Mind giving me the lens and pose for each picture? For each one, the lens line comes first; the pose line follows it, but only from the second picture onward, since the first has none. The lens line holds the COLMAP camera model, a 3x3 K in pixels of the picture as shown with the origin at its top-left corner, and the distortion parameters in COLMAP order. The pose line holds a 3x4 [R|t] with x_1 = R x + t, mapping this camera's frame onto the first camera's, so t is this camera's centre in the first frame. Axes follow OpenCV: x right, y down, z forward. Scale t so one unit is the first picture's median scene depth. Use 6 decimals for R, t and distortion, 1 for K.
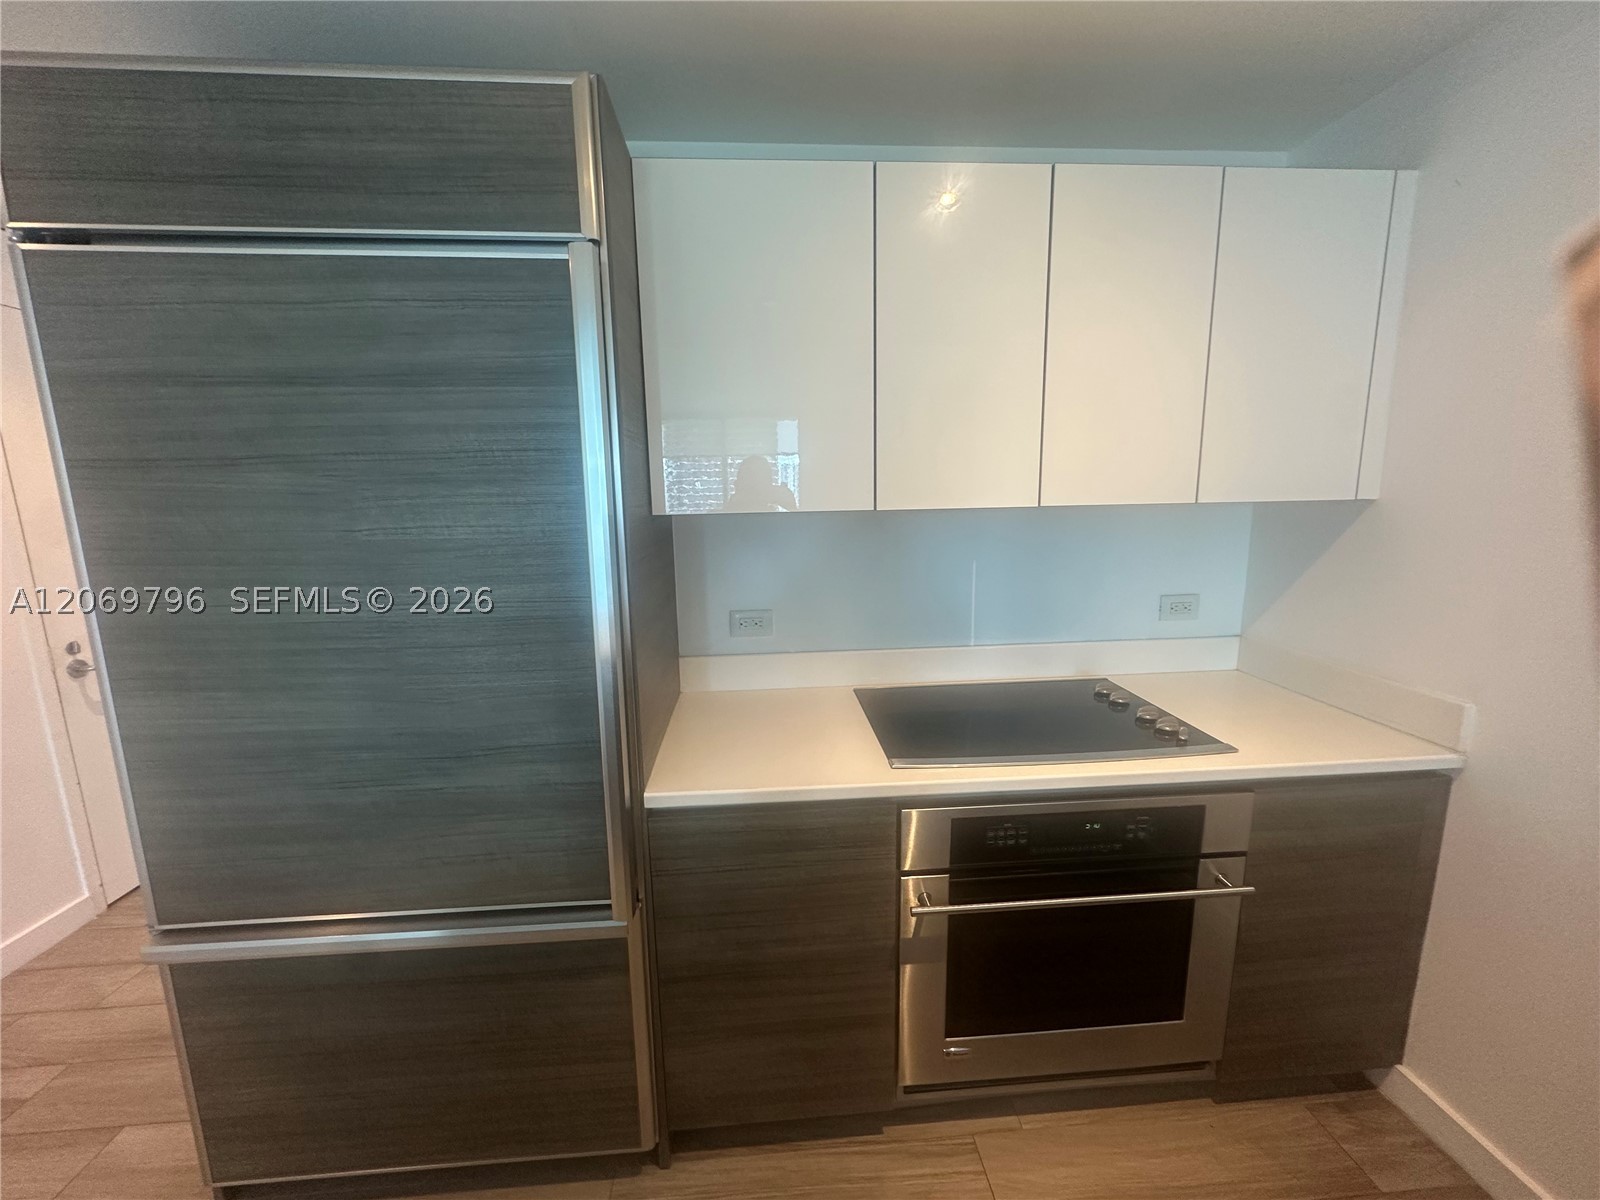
lens RADIAL K [[638.9, 0, 800.0], [0, 638.9, 600.0], [0, 0, 1]] dist [-0.003005, 0.000301]
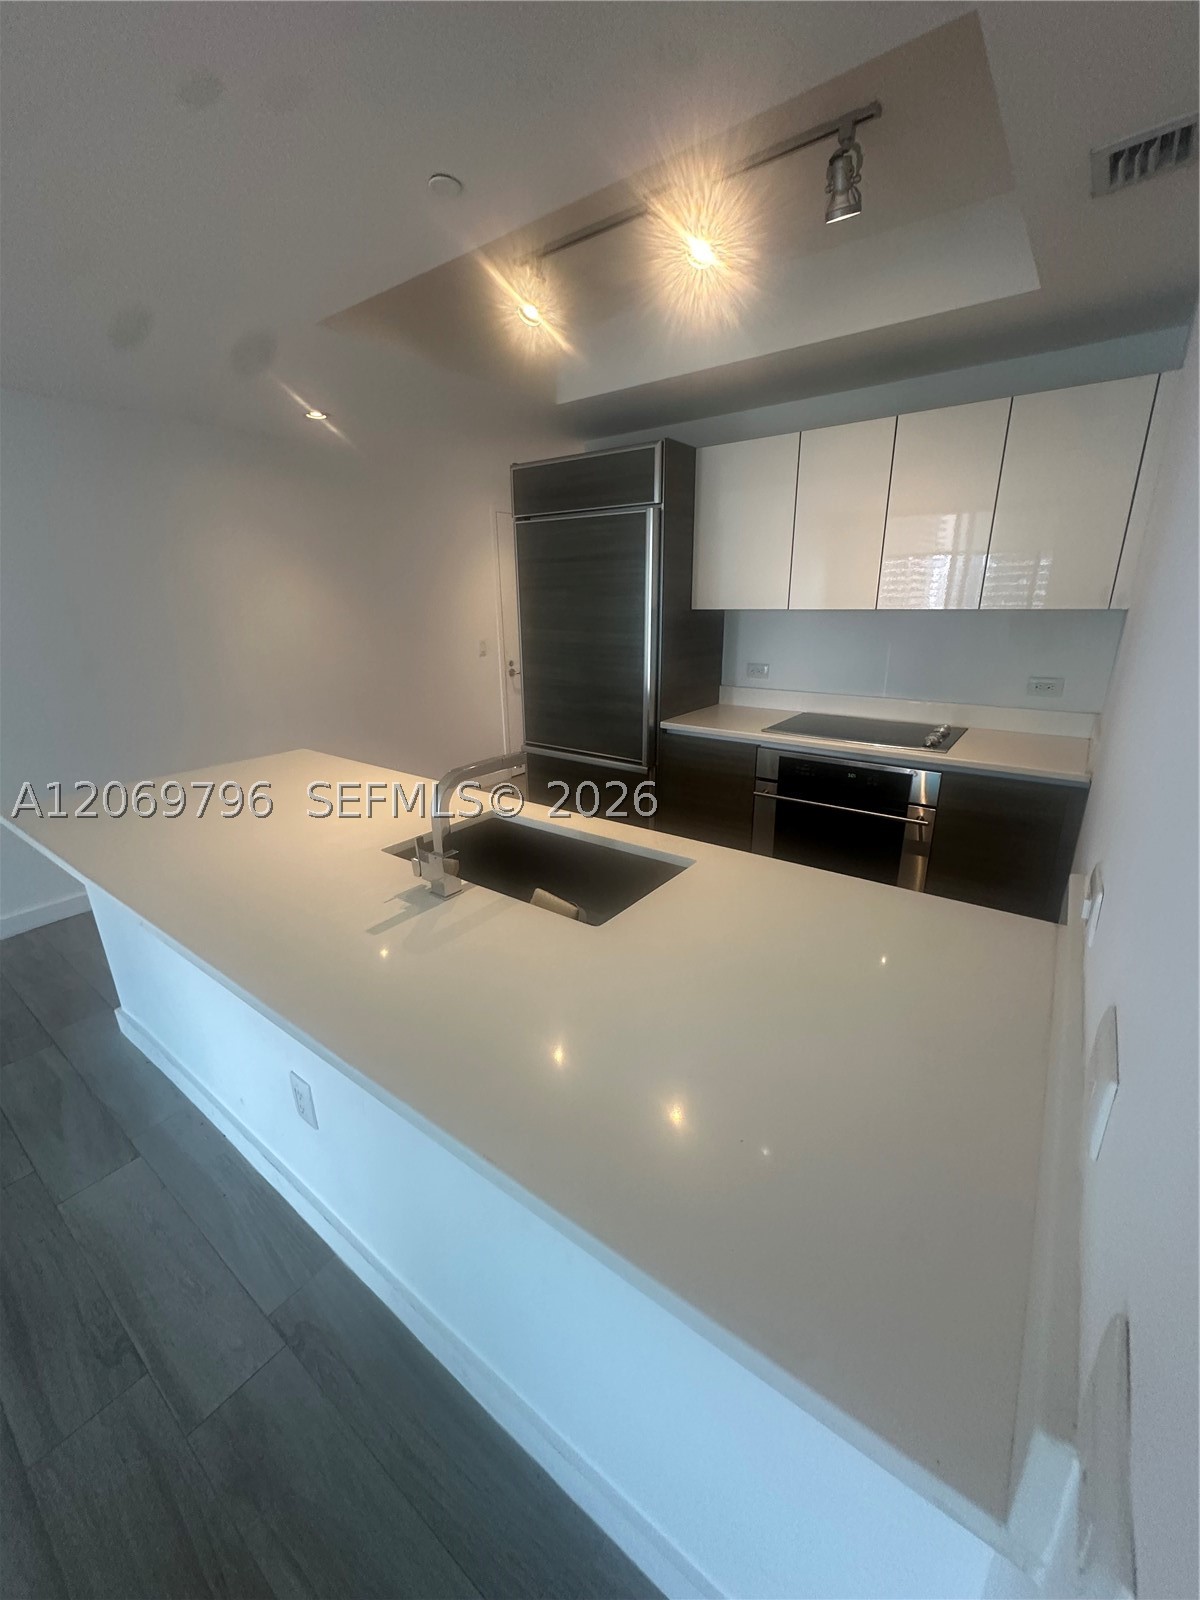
lens RADIAL K [[638.9, 0, 600.0], [0, 638.9, 800.0], [0, 0, 1]] dist [-0.003005, 0.000301]
pose [[0.752558, 0.209439, -0.624333, 1.147040], [-0.109378, 0.974662, 0.195119, 0.127255], [0.649379, -0.078550, 0.756398, -1.034215]]
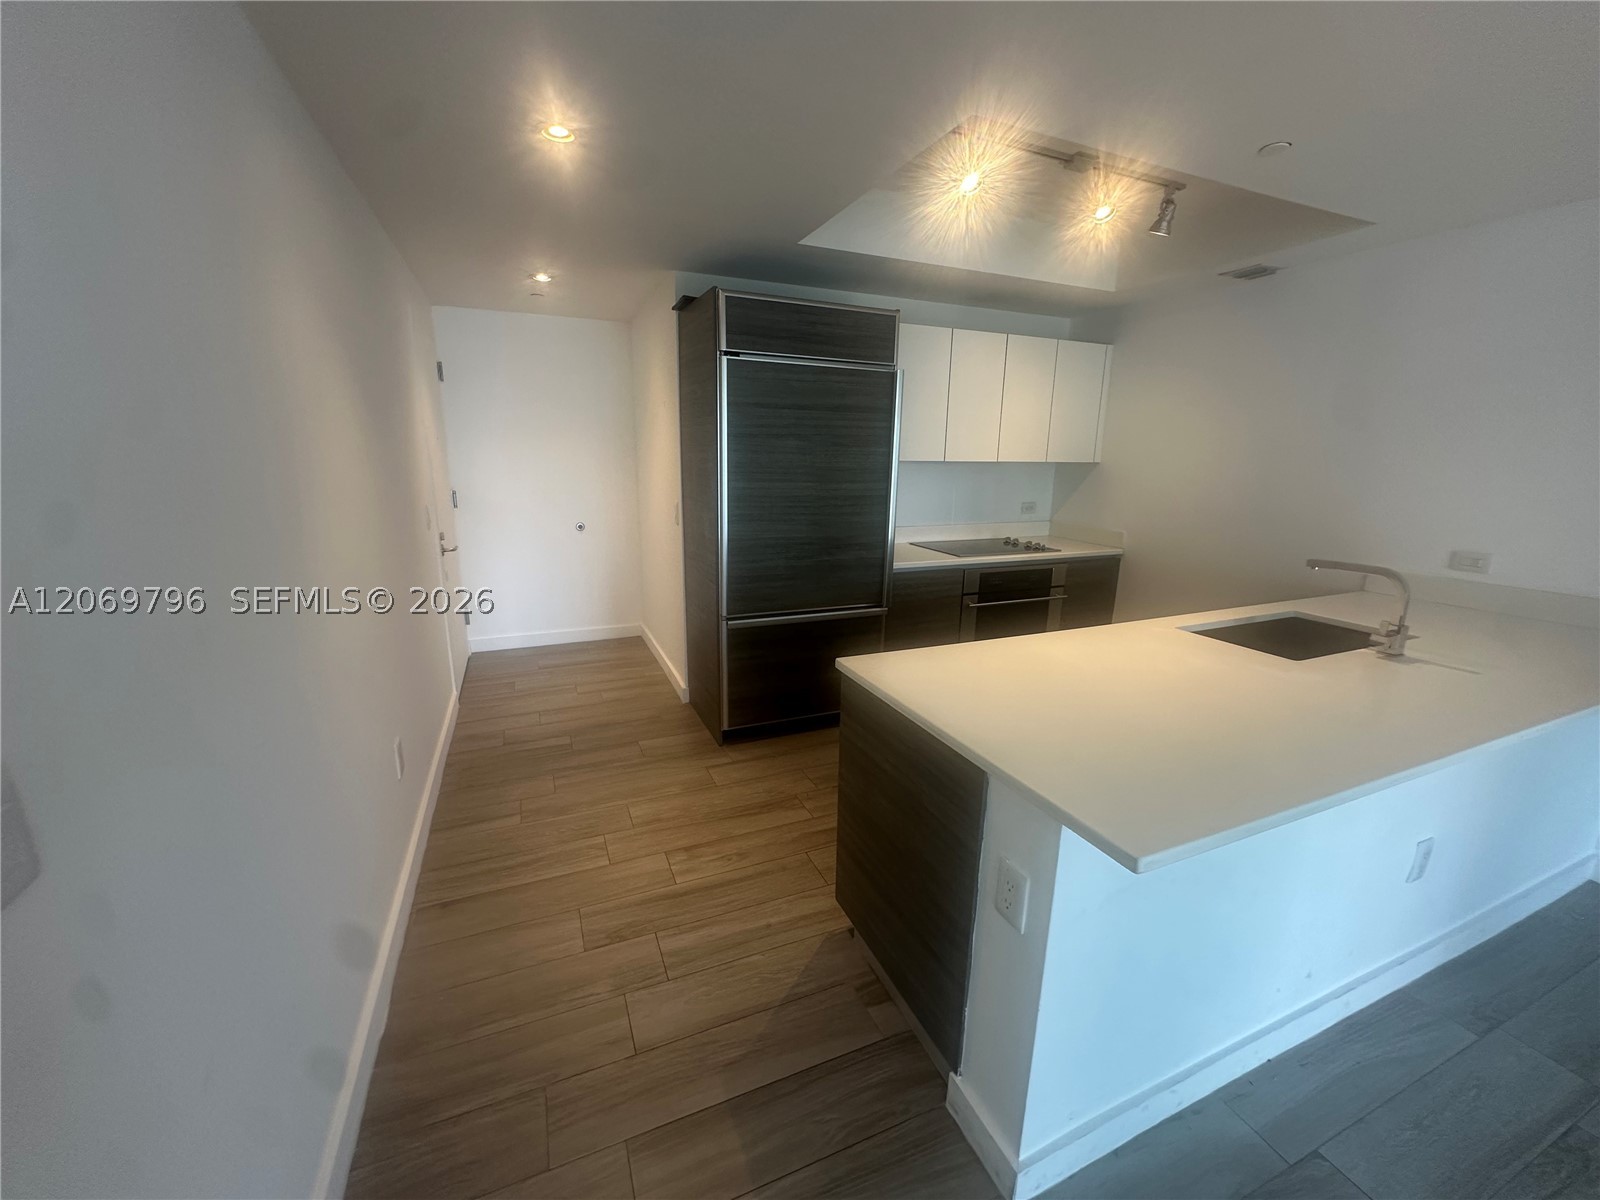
lens RADIAL K [[638.9, 0, 800.0], [0, 638.9, 600.0], [0, 0, 1]] dist [-0.003005, 0.000301]
pose [[0.944598, -0.041112, 0.325644, -1.394451], [0.020733, 0.997617, 0.065807, 0.252947], [-0.327574, -0.055410, 0.943199, -1.361034]]
